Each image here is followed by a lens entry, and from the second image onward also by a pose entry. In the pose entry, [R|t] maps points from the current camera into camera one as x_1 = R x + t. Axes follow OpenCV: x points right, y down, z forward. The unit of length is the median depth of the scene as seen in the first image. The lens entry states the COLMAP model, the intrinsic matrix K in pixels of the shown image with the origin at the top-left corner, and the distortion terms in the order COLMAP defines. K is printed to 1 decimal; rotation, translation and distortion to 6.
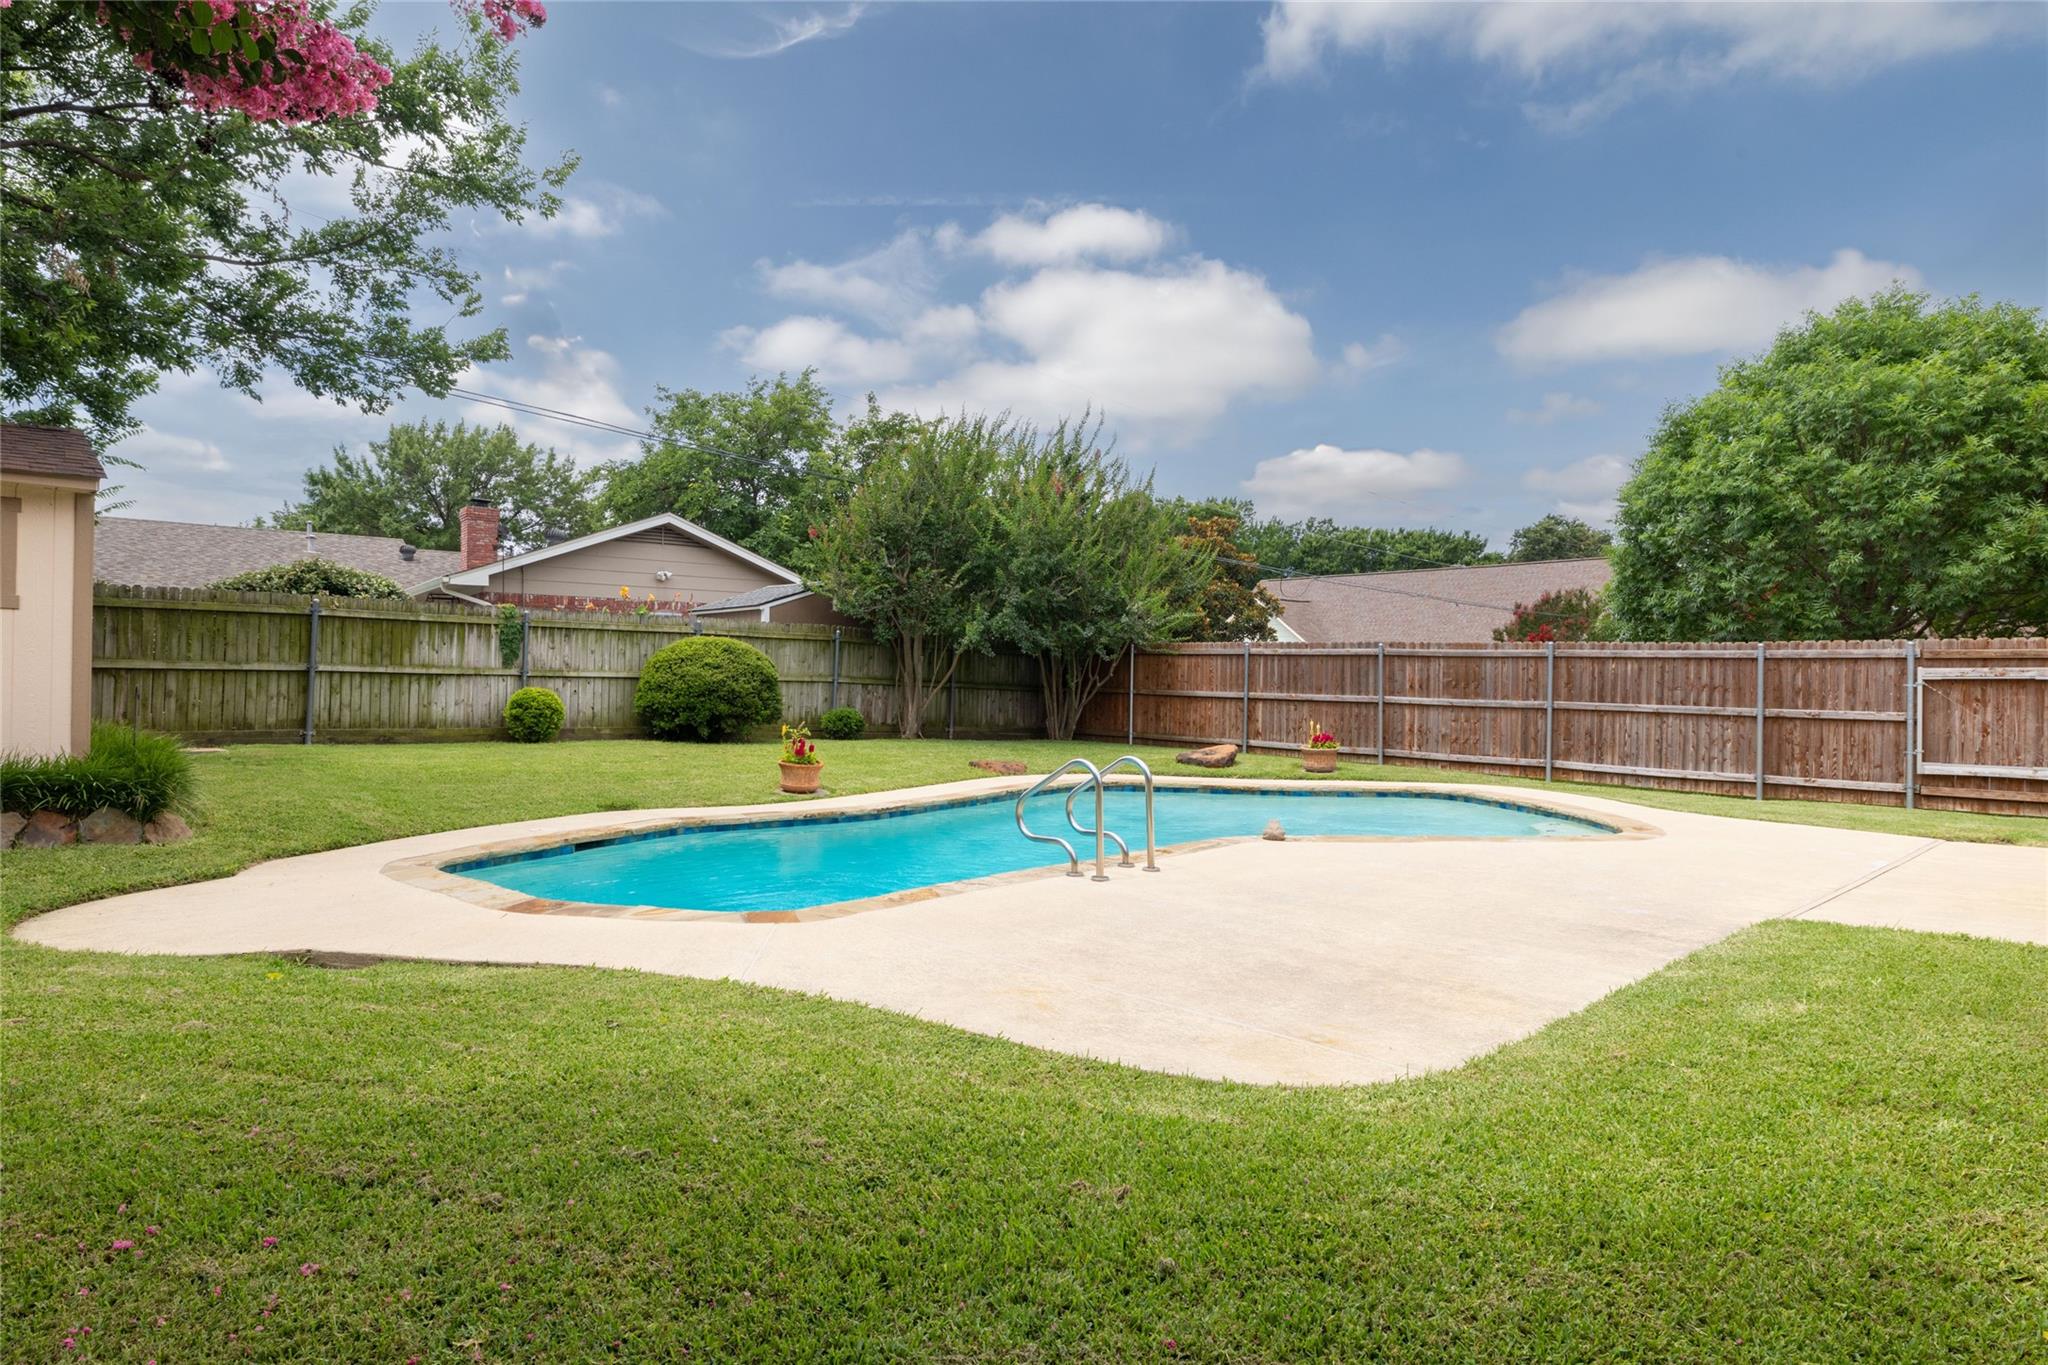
lens RADIAL K [[1154.2, 0, 1022.0], [0, 1154.2, 683.7], [0, 0, 1]] dist [-0.002589, 0.001125]
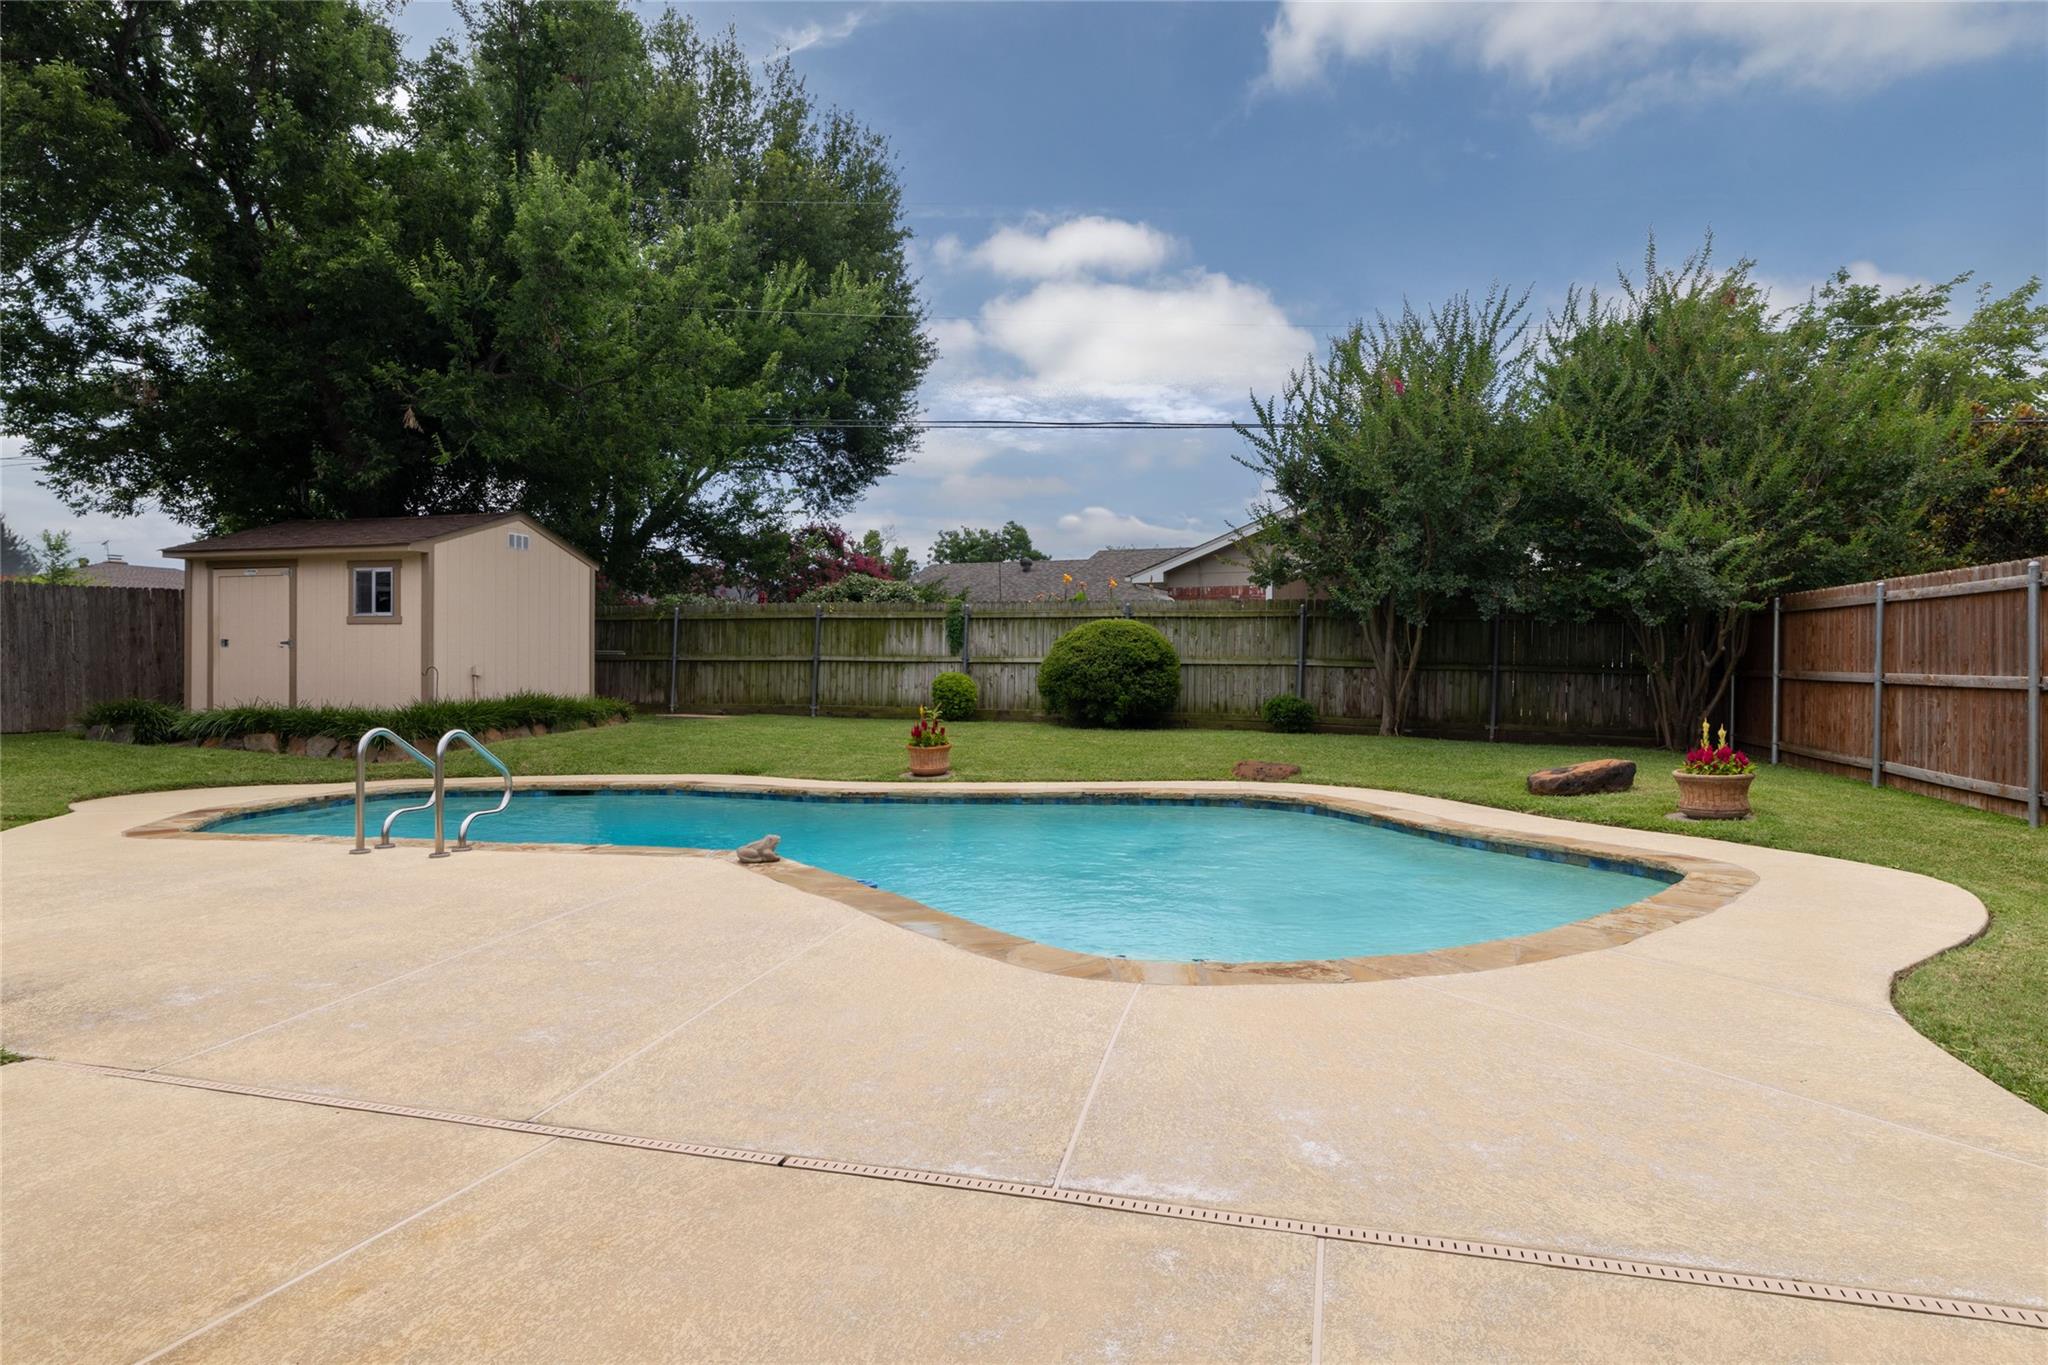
lens RADIAL K [[1154.2, 0, 1012.1], [0, 1154.2, 672.8], [0, 0, 1]] dist [-0.002589, 0.001125]
pose [[0.510881, -0.009820, -0.859595, 0.566888], [0.002754, 0.999948, -0.009787, 0.014807], [0.859647, 0.002633, 0.510881, 0.470289]]
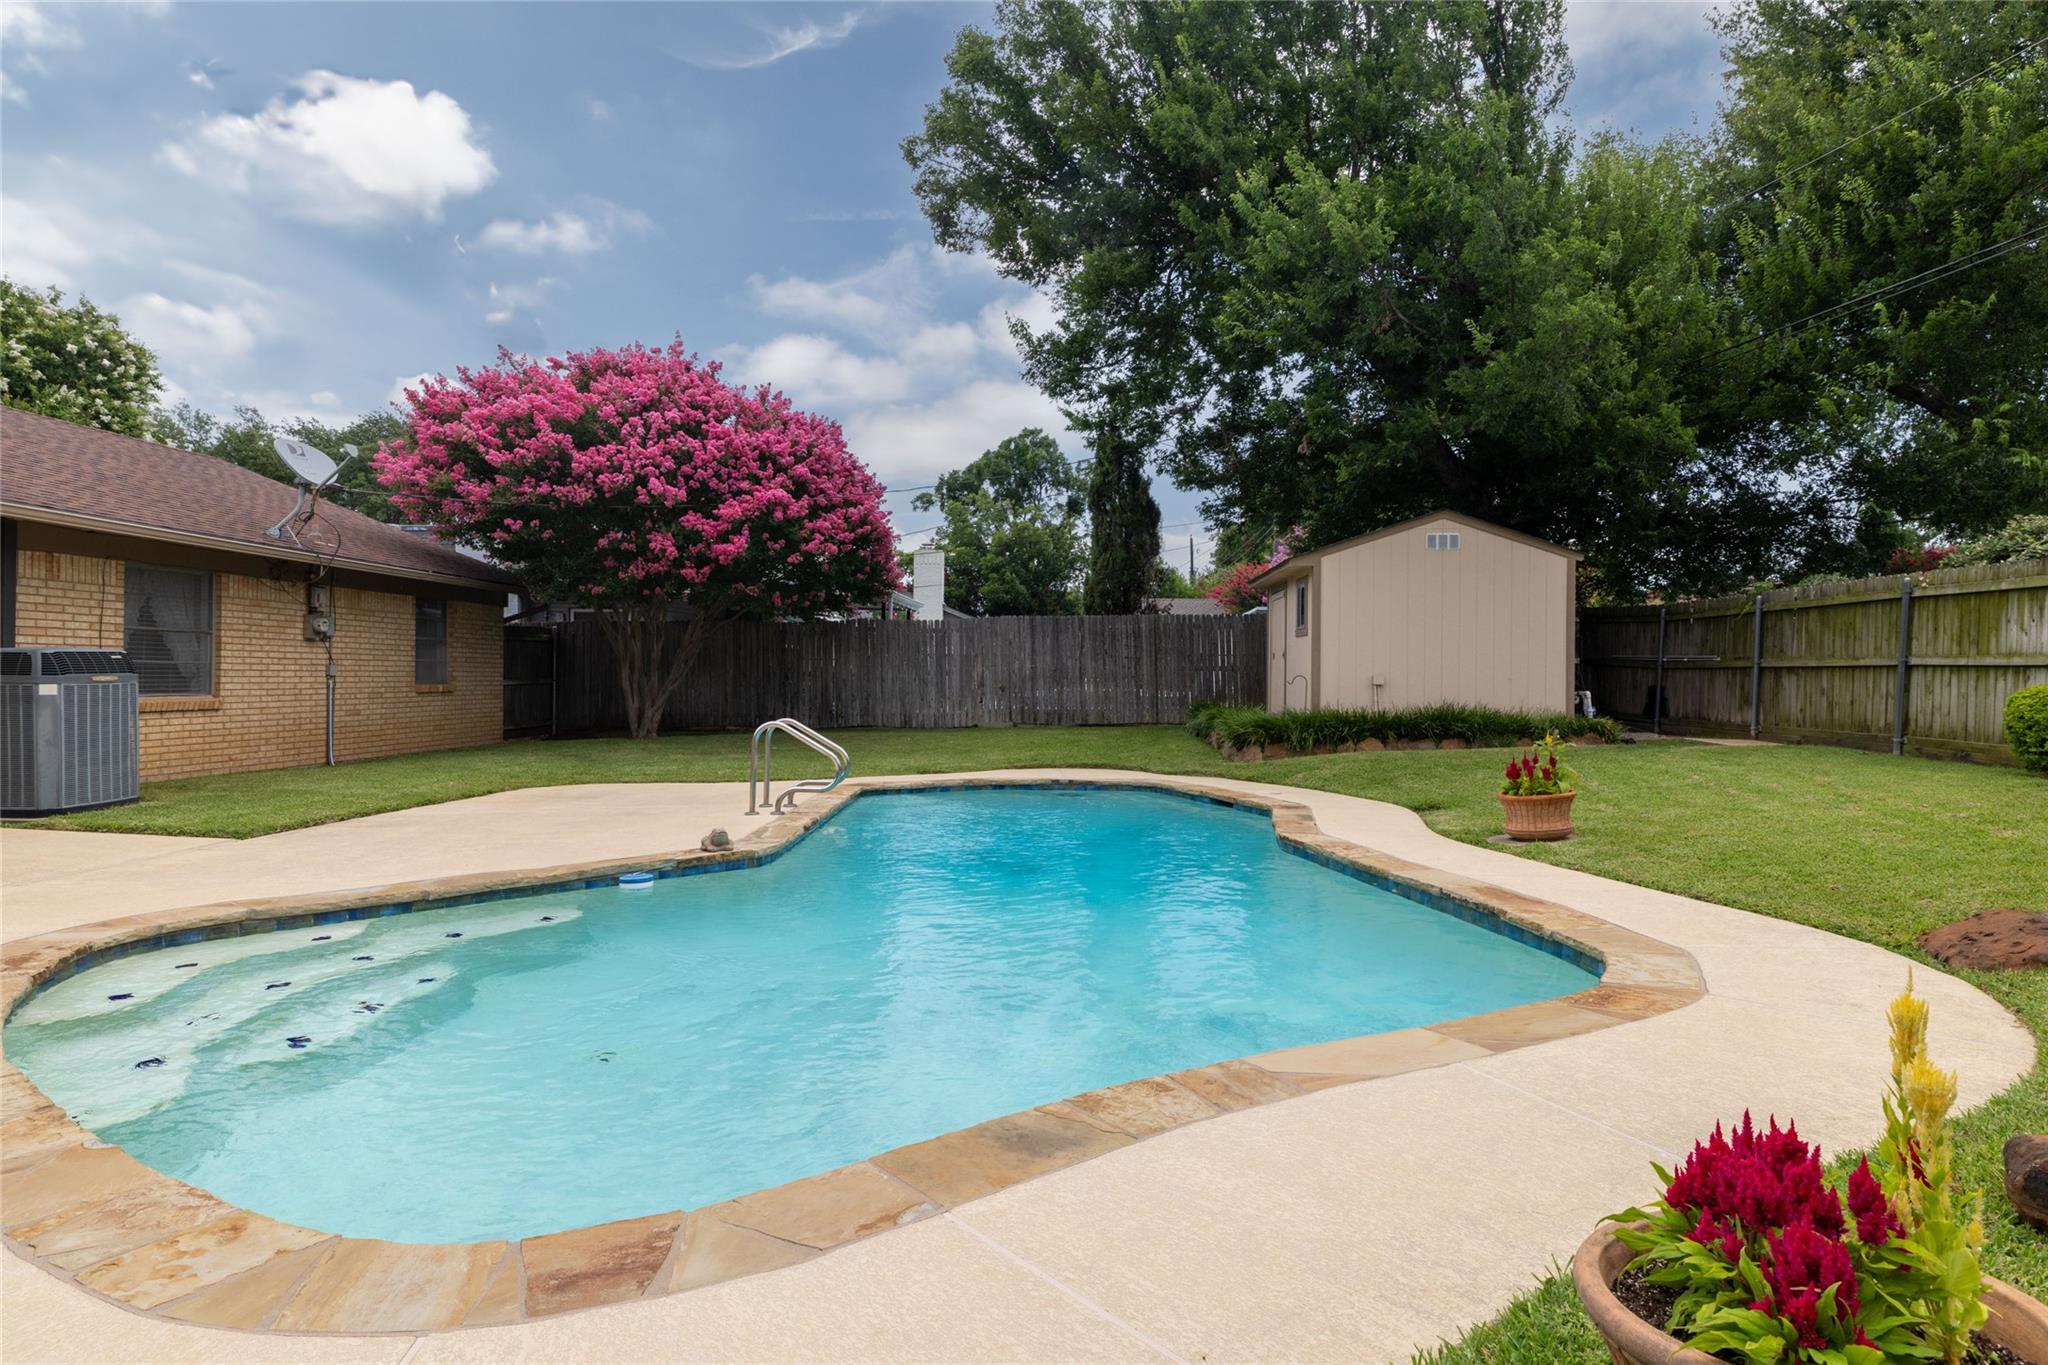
lens RADIAL K [[1154.2, 0, 1020.9], [0, 1154.2, 682.1], [0, 0, 1]] dist [-0.002589, 0.001125]
pose [[-0.728712, -0.012209, -0.684712, 0.375545], [-0.014385, 0.999893, -0.002520, 0.011091], [0.684670, 0.008013, -0.728810, 1.057384]]
